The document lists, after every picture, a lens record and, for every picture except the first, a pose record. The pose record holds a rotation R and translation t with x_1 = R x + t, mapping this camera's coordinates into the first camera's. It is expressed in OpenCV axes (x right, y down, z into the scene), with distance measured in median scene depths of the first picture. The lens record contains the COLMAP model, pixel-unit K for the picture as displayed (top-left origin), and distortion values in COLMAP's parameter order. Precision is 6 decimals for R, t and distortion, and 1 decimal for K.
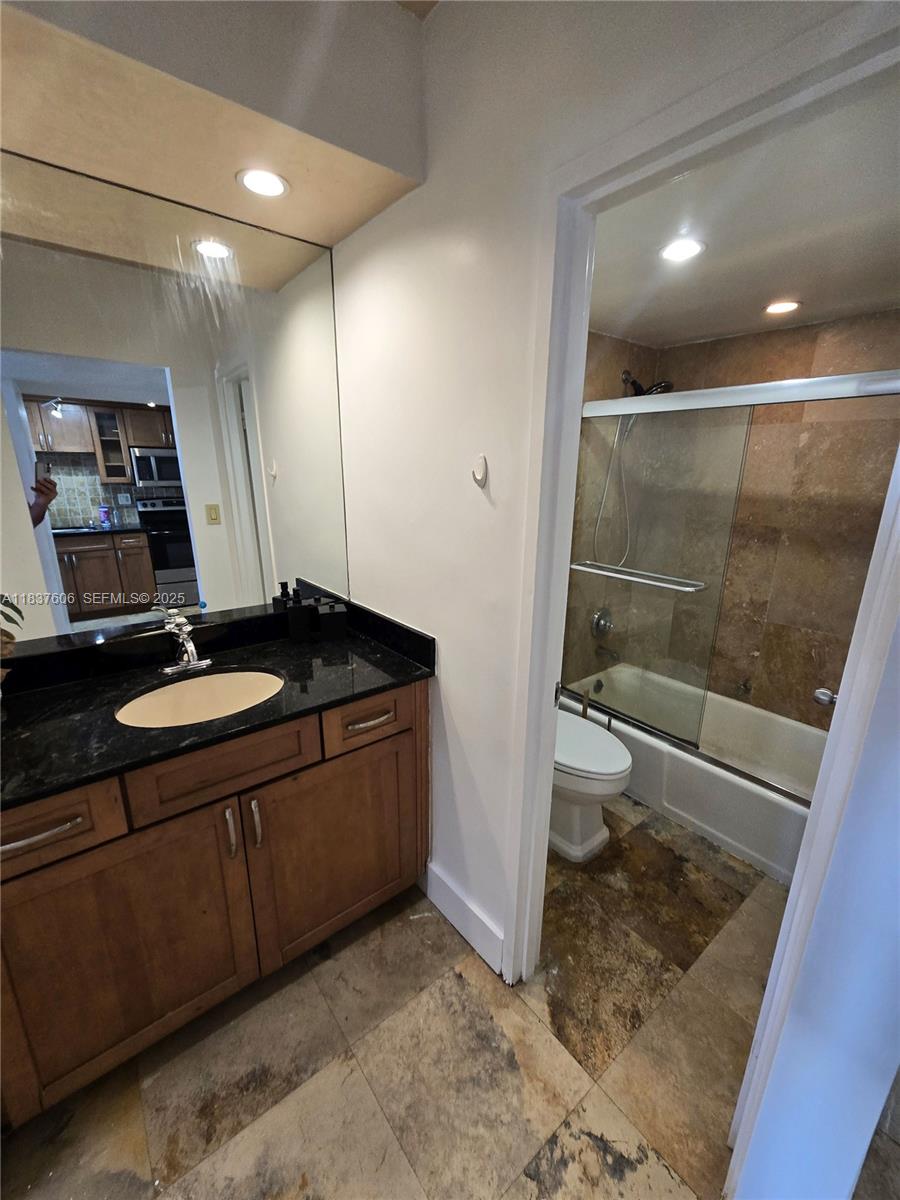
lens RADIAL K [[480.4, 0, 452.4], [0, 480.4, 597.1], [0, 0, 1]] dist [-0.001998, -0.000085]
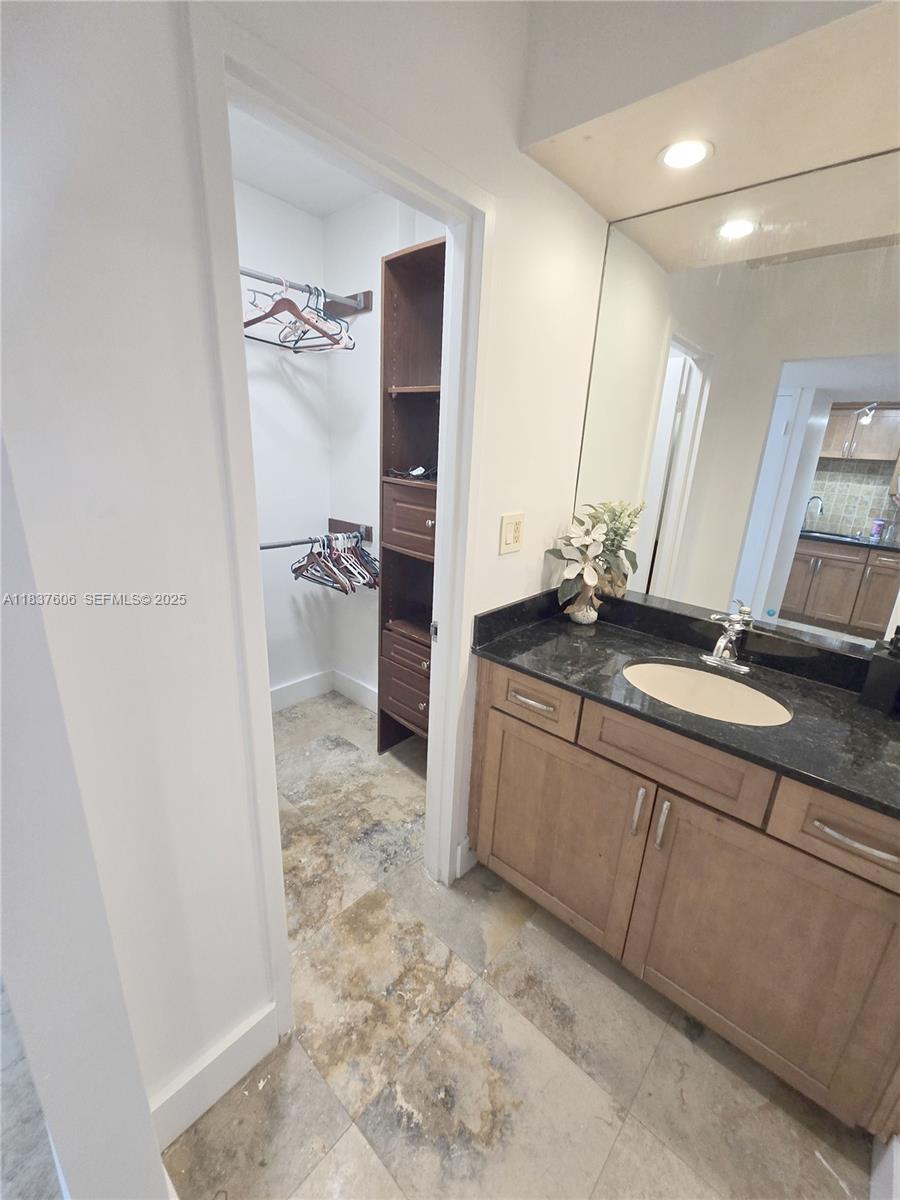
lens RADIAL K [[480.4, 0, 452.4], [0, 480.4, 597.1], [0, 0, 1]] dist [-0.001998, -0.000085]
pose [[0.188340, 0.289961, -0.938323, 0.260995], [-0.306388, 0.925086, 0.224372, -0.036668], [0.933089, 0.245232, 0.263071, 0.216113]]
